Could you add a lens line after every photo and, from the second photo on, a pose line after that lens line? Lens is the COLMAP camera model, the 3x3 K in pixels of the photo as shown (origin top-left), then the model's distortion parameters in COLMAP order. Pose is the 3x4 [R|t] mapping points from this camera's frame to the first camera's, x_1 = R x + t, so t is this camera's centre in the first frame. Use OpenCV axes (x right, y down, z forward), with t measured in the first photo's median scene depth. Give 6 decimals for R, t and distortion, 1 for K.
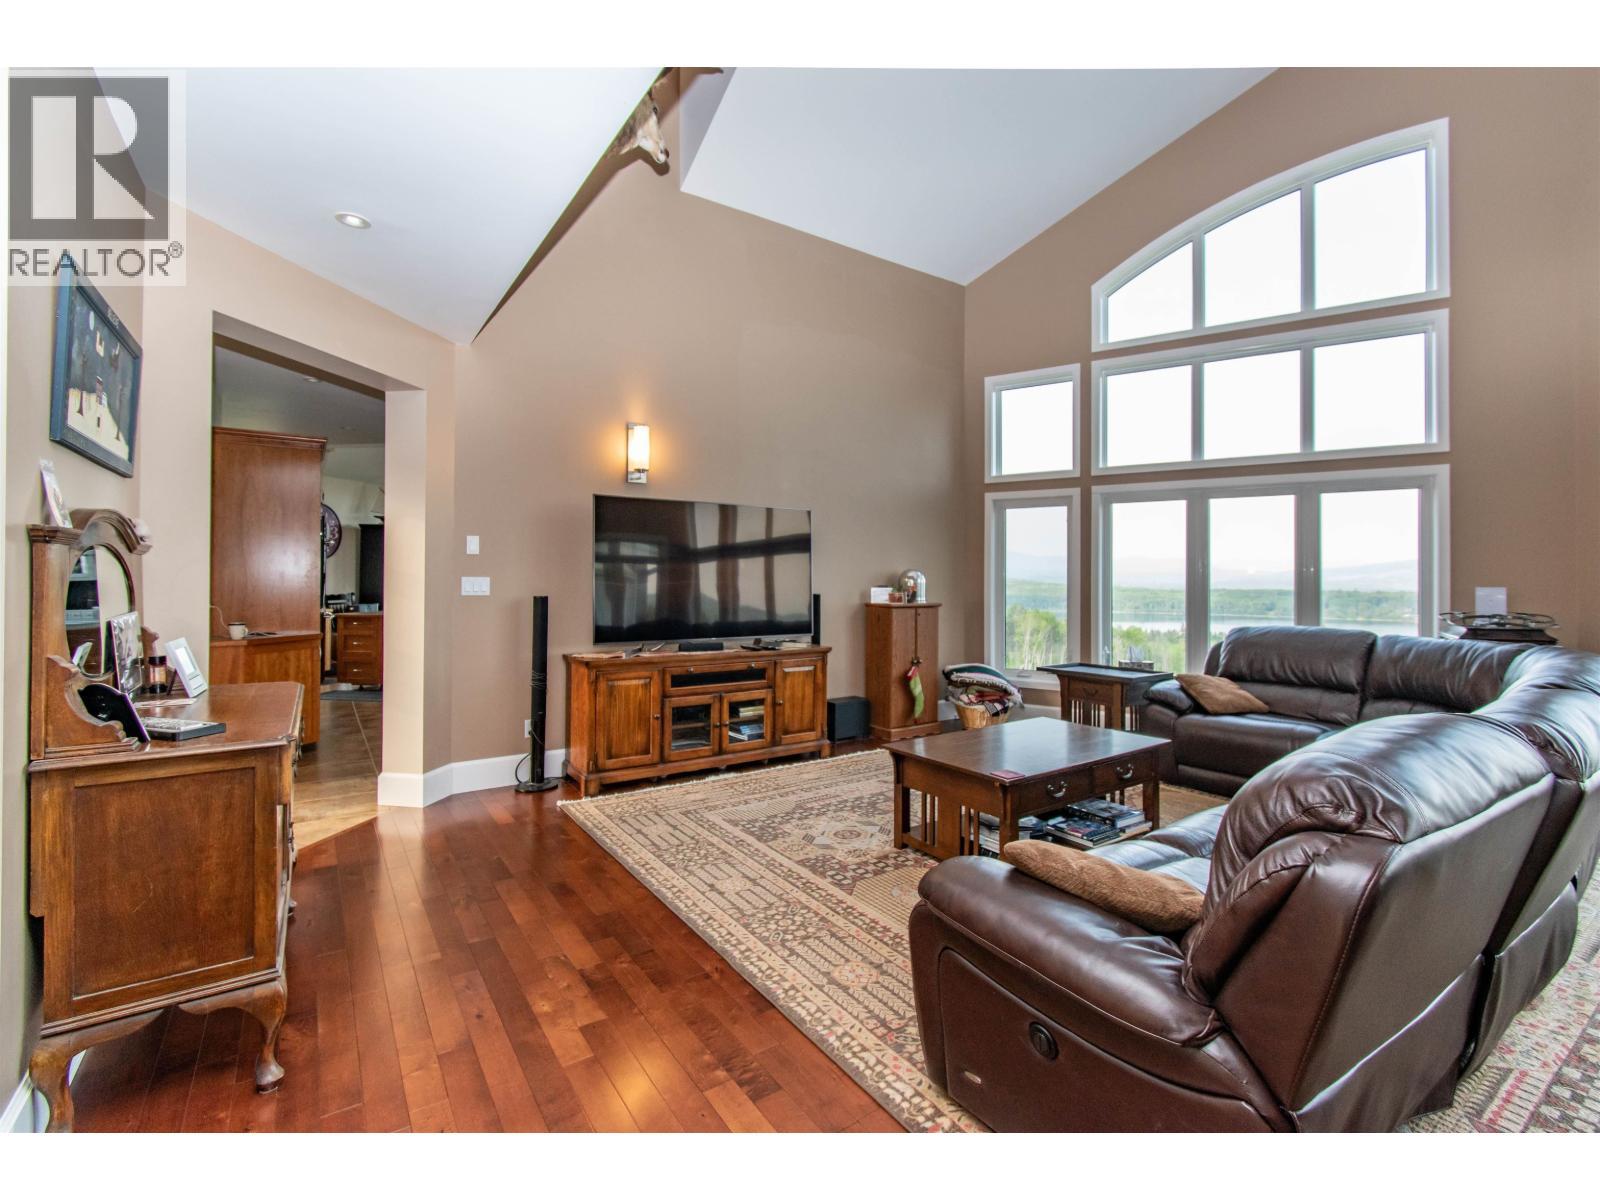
lens RADIAL K [[714.3, 0, 799.5], [0, 714.3, 572.5], [0, 0, 1]] dist [-0.000653, -0.000034]
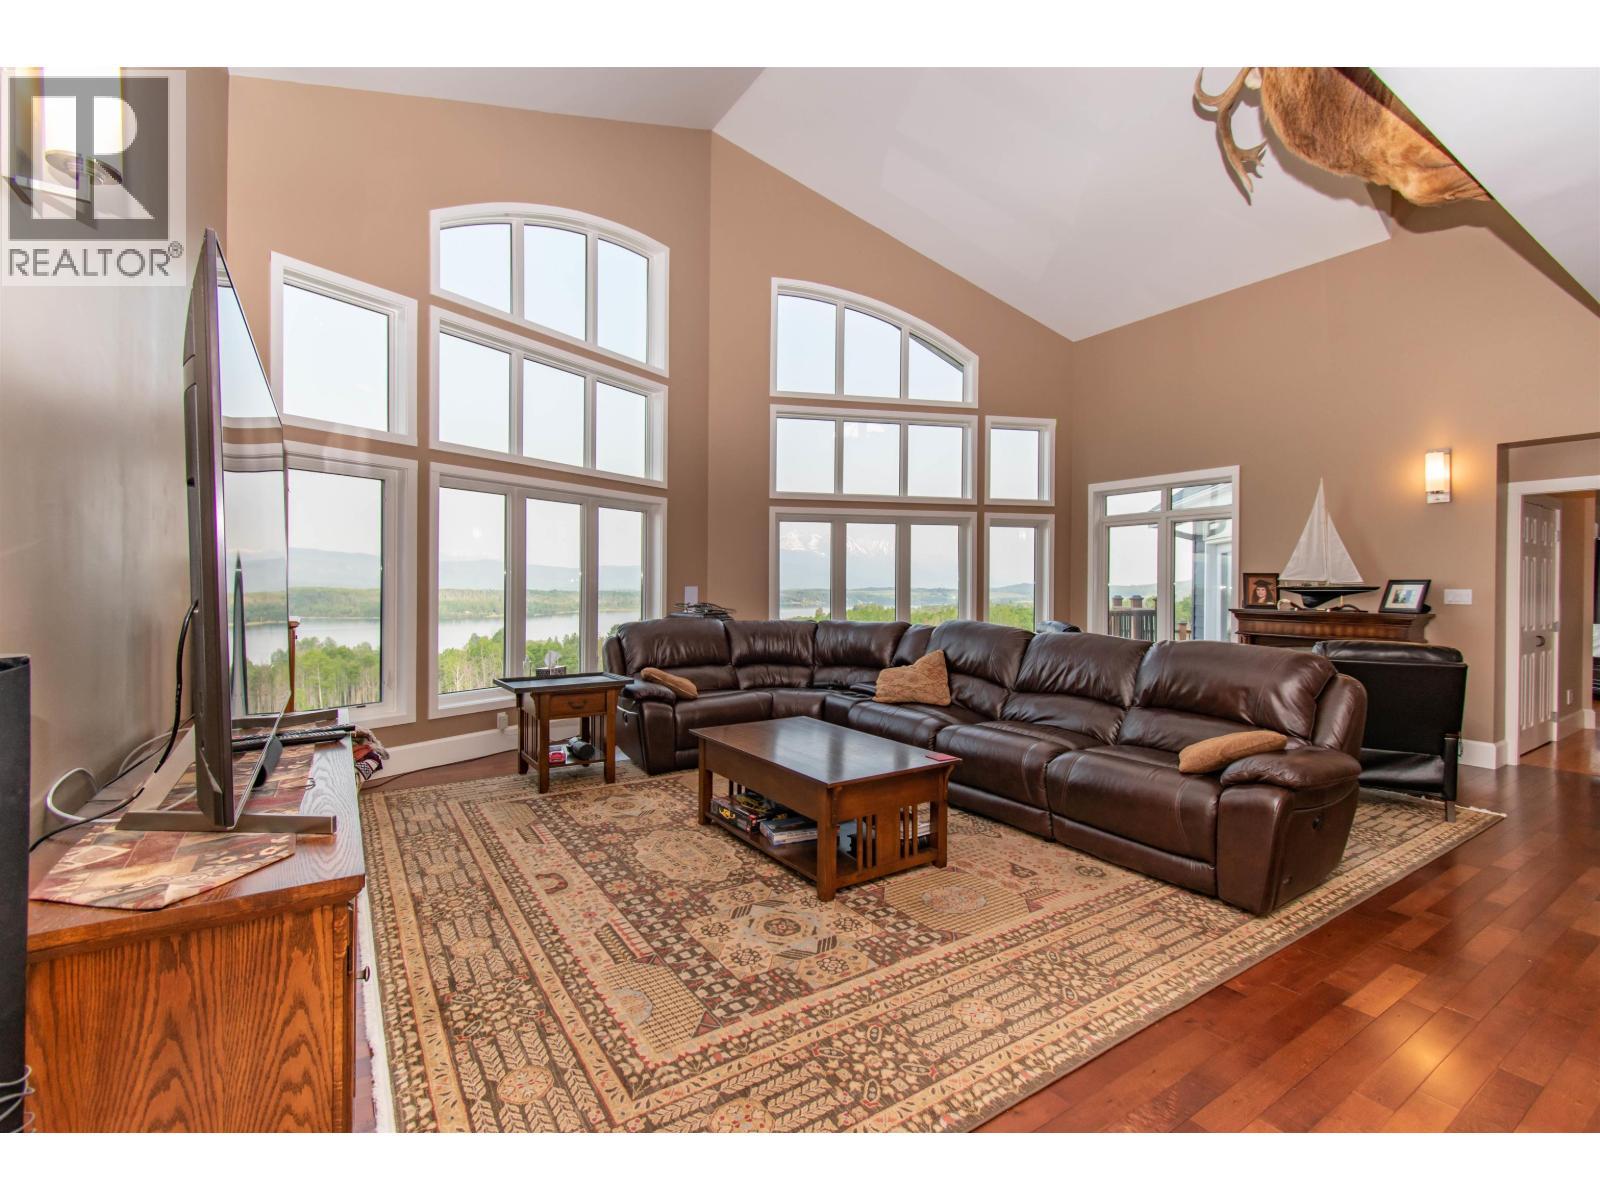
lens RADIAL K [[714.2, 0, 800.0], [0, 714.2, 600.0], [0, 0, 1]] dist [0.000211, 0.000093]
pose [[0.017633, -0.025637, 0.999516, -0.696285], [-0.019248, 0.999477, 0.025975, 0.007858], [-0.999659, -0.019697, 0.017130, 1.022022]]
